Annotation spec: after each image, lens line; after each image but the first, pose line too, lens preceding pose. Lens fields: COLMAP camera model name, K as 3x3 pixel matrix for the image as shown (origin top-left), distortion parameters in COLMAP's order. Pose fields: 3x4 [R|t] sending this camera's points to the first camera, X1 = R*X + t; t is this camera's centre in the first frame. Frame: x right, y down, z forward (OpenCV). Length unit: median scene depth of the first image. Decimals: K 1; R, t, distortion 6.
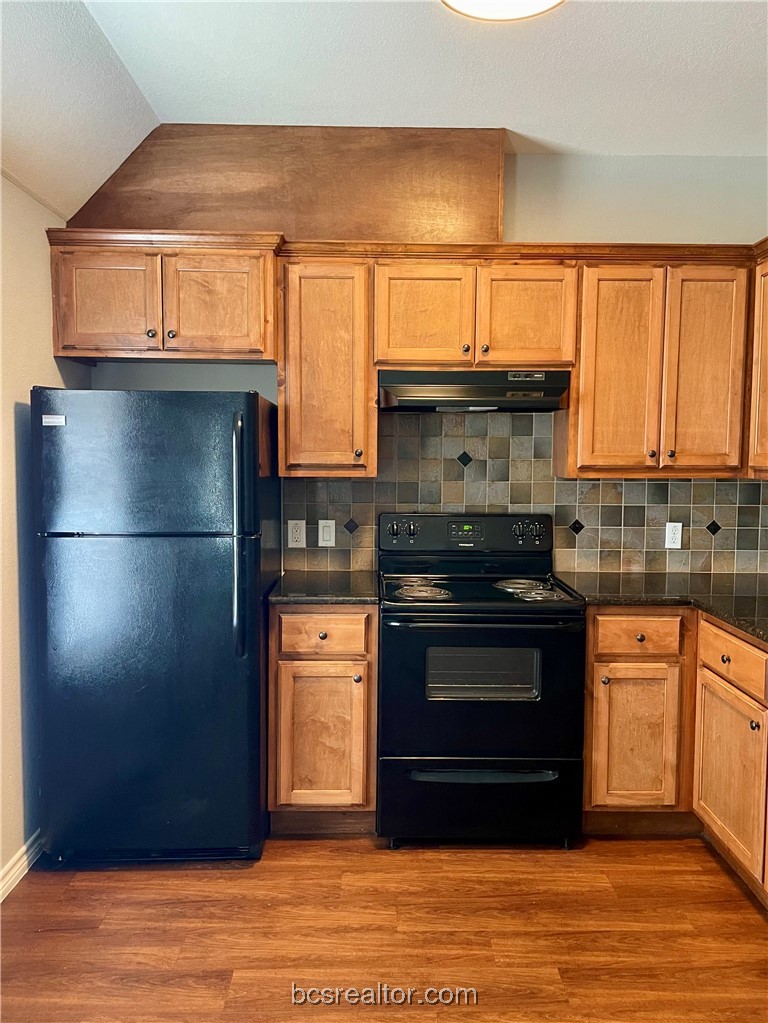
lens RADIAL K [[796.1, 0, 390.5], [0, 796.1, 508.6], [0, 0, 1]] dist [0.054929, -0.068261]
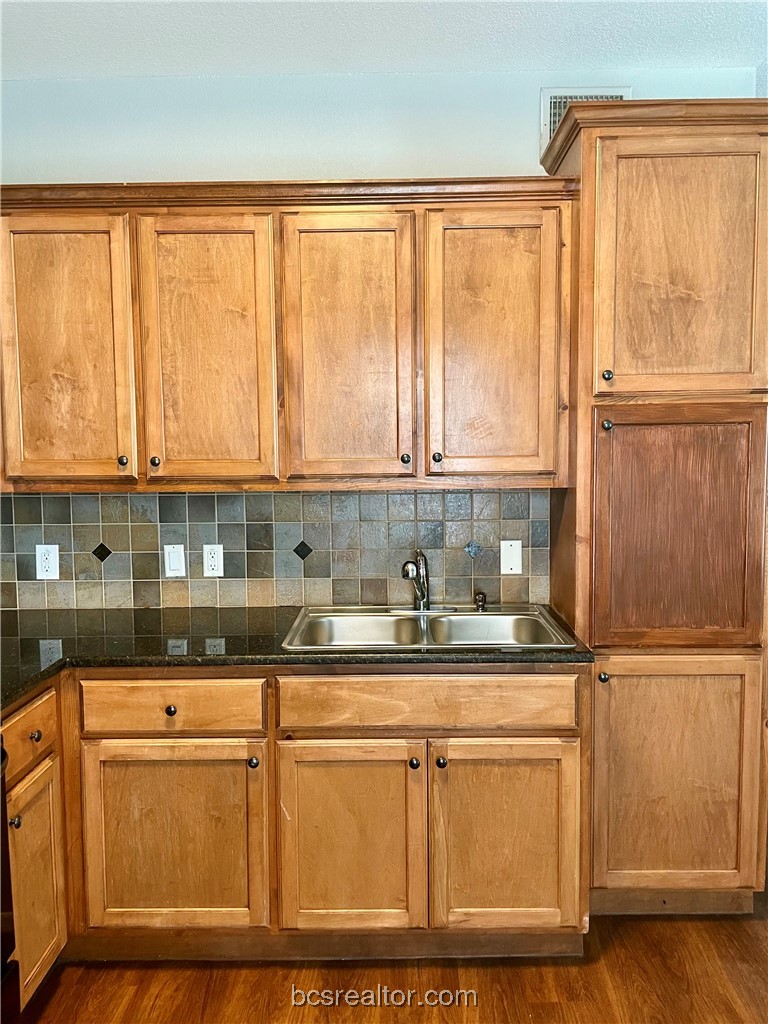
lens RADIAL K [[796.9, 0, 385.9], [0, 796.9, 506.2], [0, 0, 1]] dist [0.054929, -0.068261]
pose [[0.011505, -0.081545, 0.996603, -0.333025], [0.084399, 0.993192, 0.080292, -0.058171], [-0.996366, 0.083188, 0.018309, 0.649311]]
